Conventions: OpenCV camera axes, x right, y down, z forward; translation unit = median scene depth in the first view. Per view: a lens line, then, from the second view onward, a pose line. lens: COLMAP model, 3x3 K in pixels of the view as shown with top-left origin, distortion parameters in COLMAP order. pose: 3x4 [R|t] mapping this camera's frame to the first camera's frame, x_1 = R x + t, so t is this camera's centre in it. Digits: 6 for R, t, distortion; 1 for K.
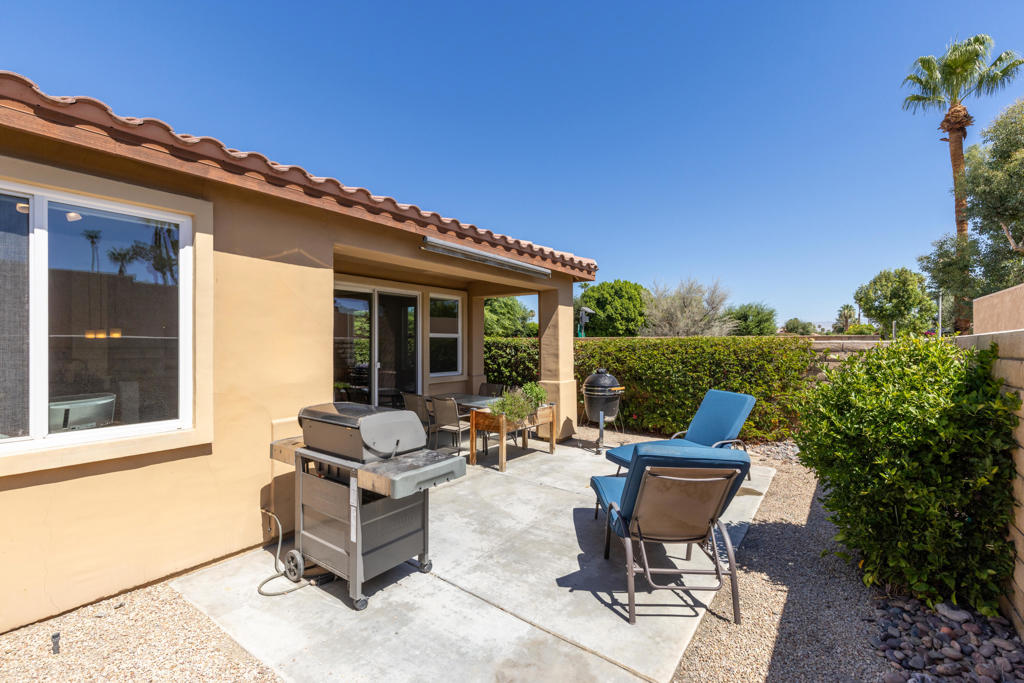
lens RADIAL K [[461.4, 0, 512.0], [0, 461.4, 341.5], [0, 0, 1]] dist [0.003532, 0.001096]
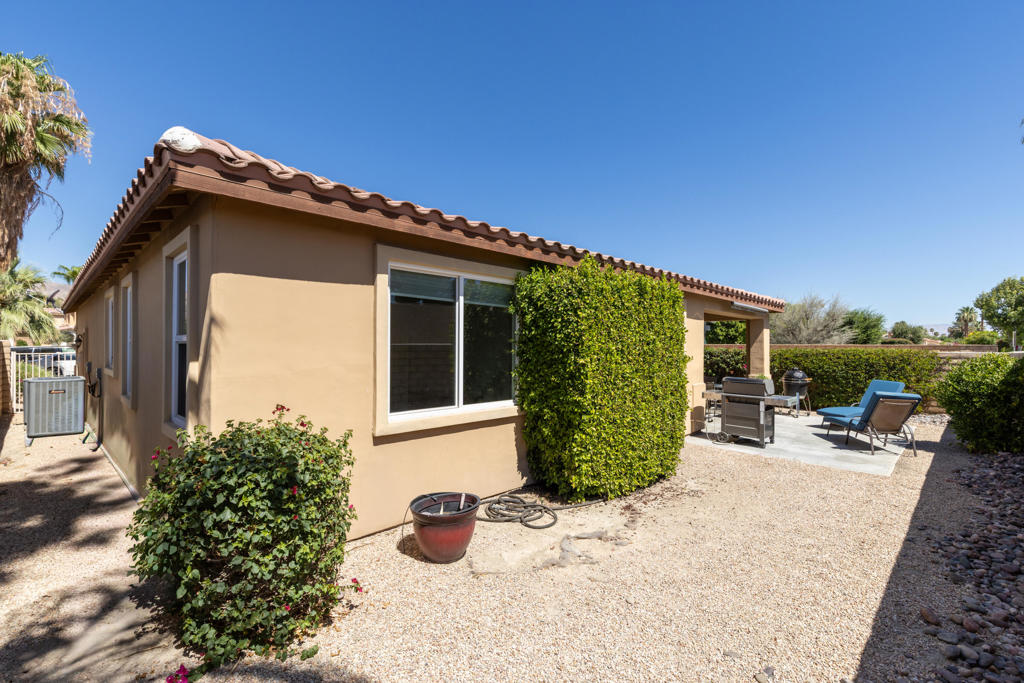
lens RADIAL K [[461.4, 0, 512.0], [0, 461.4, 341.5], [0, 0, 1]] dist [0.003532, 0.001096]
pose [[0.988846, 0.005037, -0.148855, -0.504298], [-0.006028, 0.999963, -0.006207, -0.016270], [0.148818, 0.007035, 0.988840, -0.710931]]
